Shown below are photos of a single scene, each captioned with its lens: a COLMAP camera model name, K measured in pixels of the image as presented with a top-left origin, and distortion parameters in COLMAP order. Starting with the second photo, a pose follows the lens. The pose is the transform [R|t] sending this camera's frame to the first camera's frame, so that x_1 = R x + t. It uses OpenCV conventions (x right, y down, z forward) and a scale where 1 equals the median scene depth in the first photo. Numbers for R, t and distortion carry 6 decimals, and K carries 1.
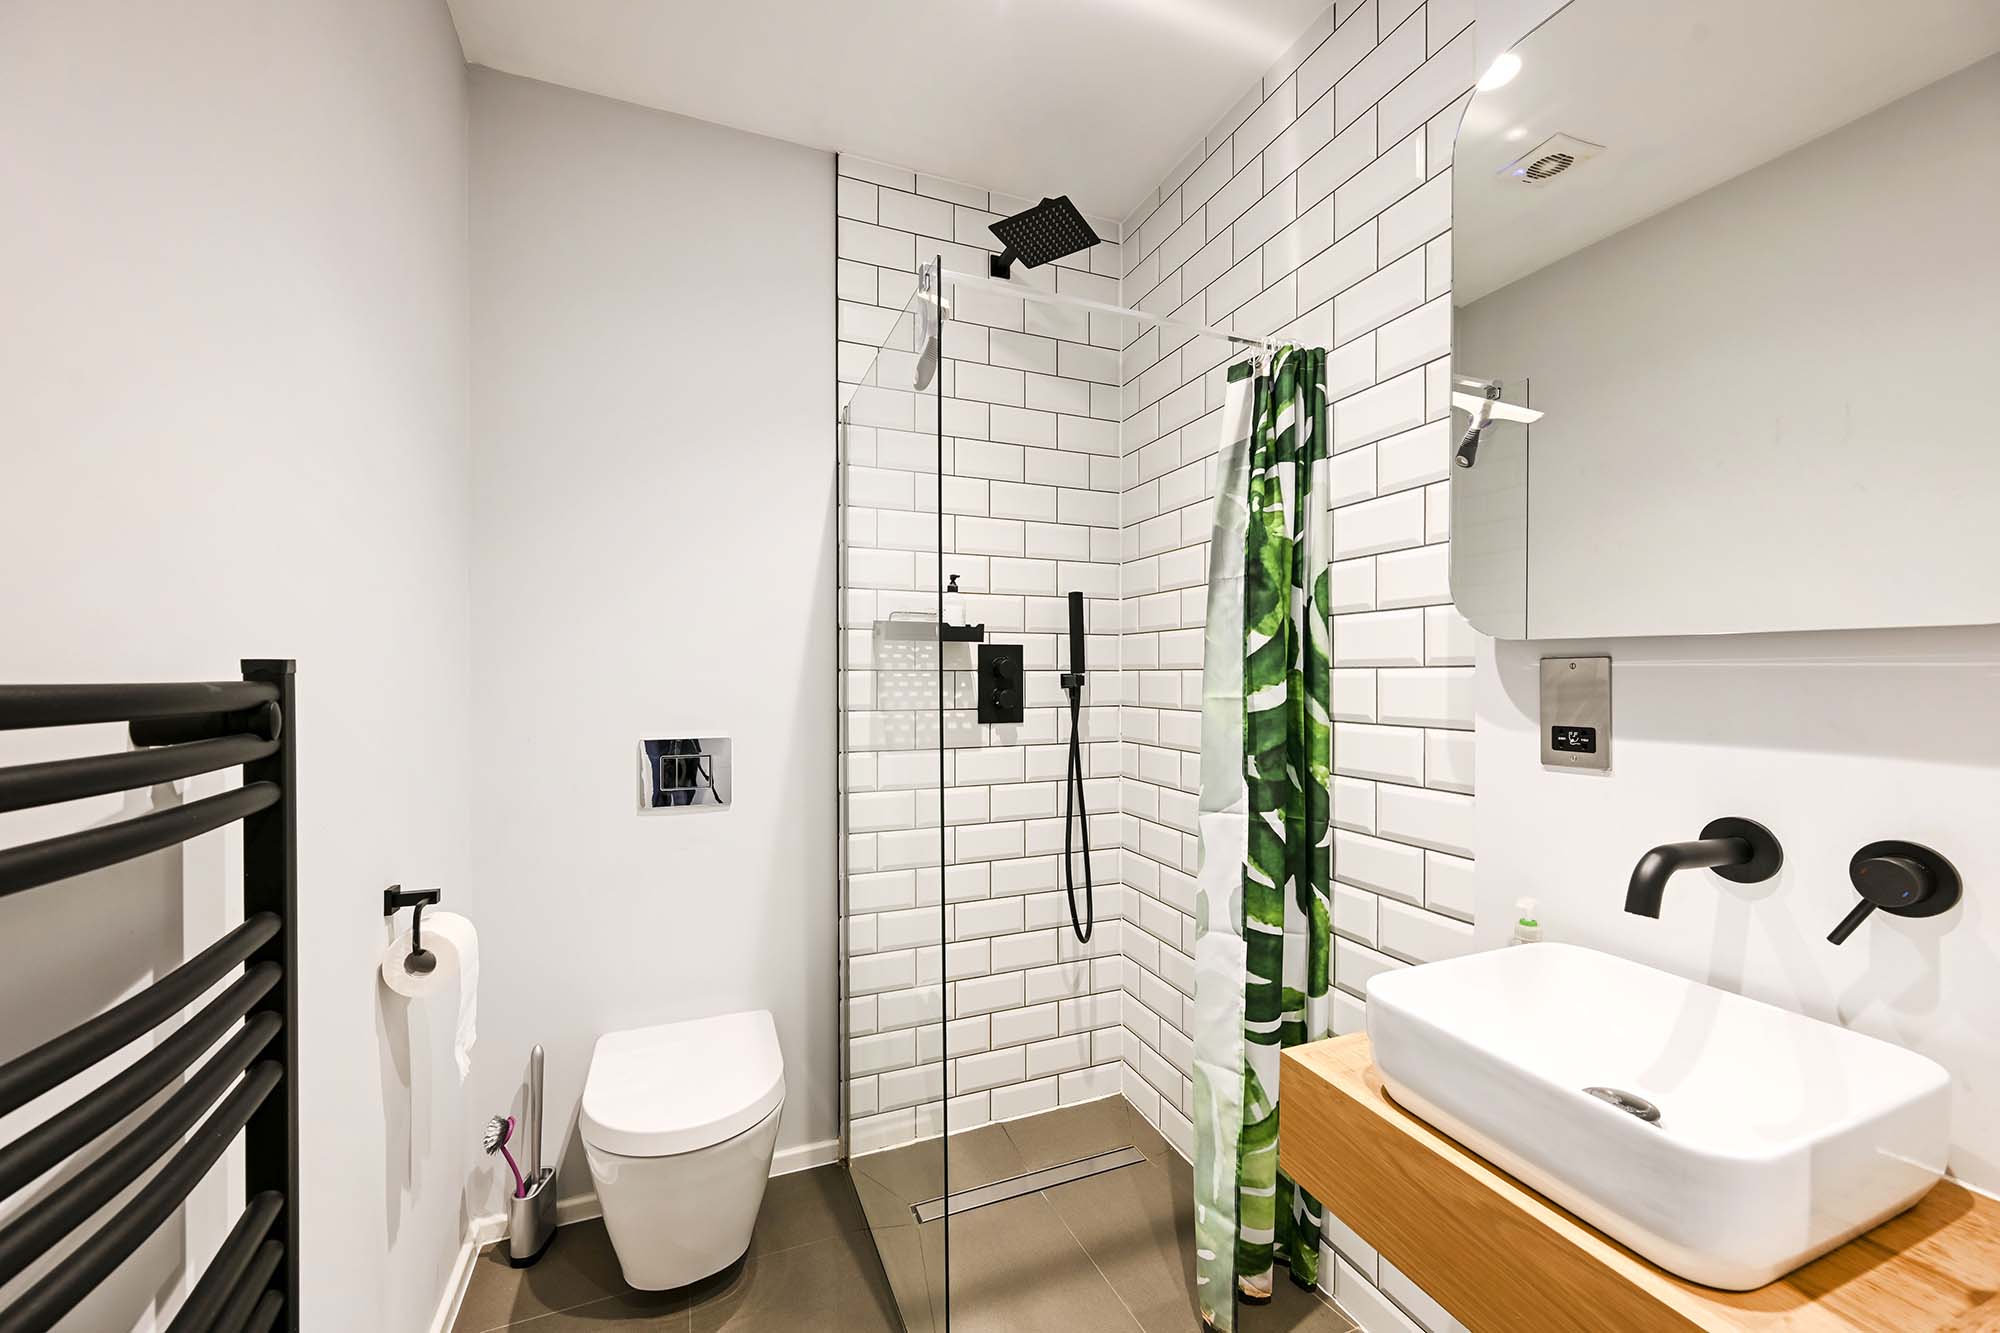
lens RADIAL K [[780.4, 0, 1003.3], [0, 780.4, 673.8], [0, 0, 1]] dist [-0.002555, 0.000735]
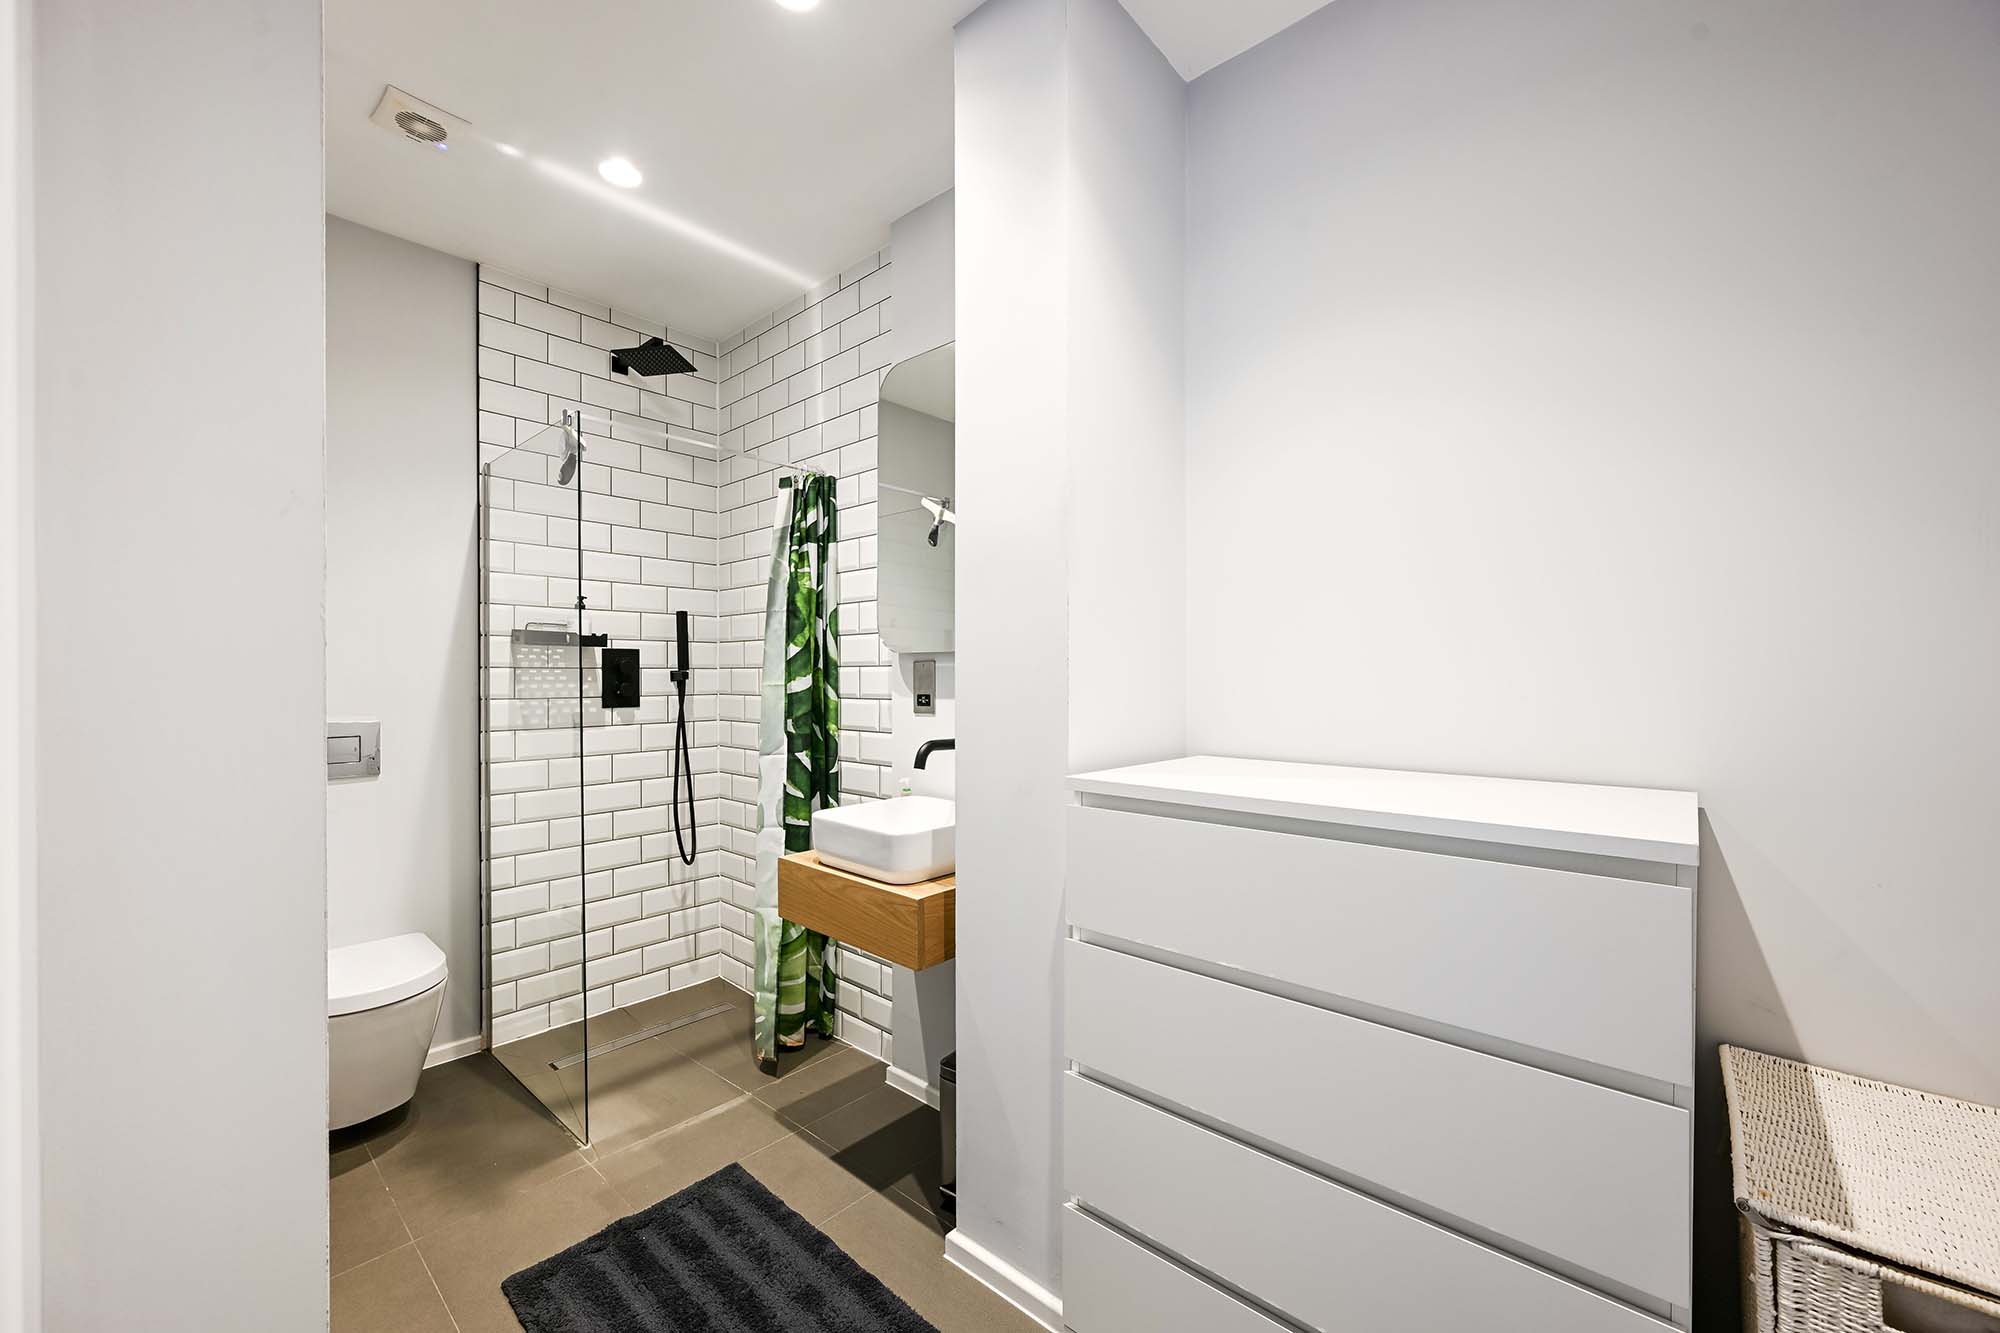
lens RADIAL K [[780.4, 0, 1004.9], [0, 780.4, 676.8], [0, 0, 1]] dist [-0.002555, 0.000735]
pose [[0.897935, -0.002540, 0.440120, -0.000976], [0.001093, 0.999993, 0.003542, 0.007001], [-0.440126, -0.002700, 0.897932, -0.534951]]
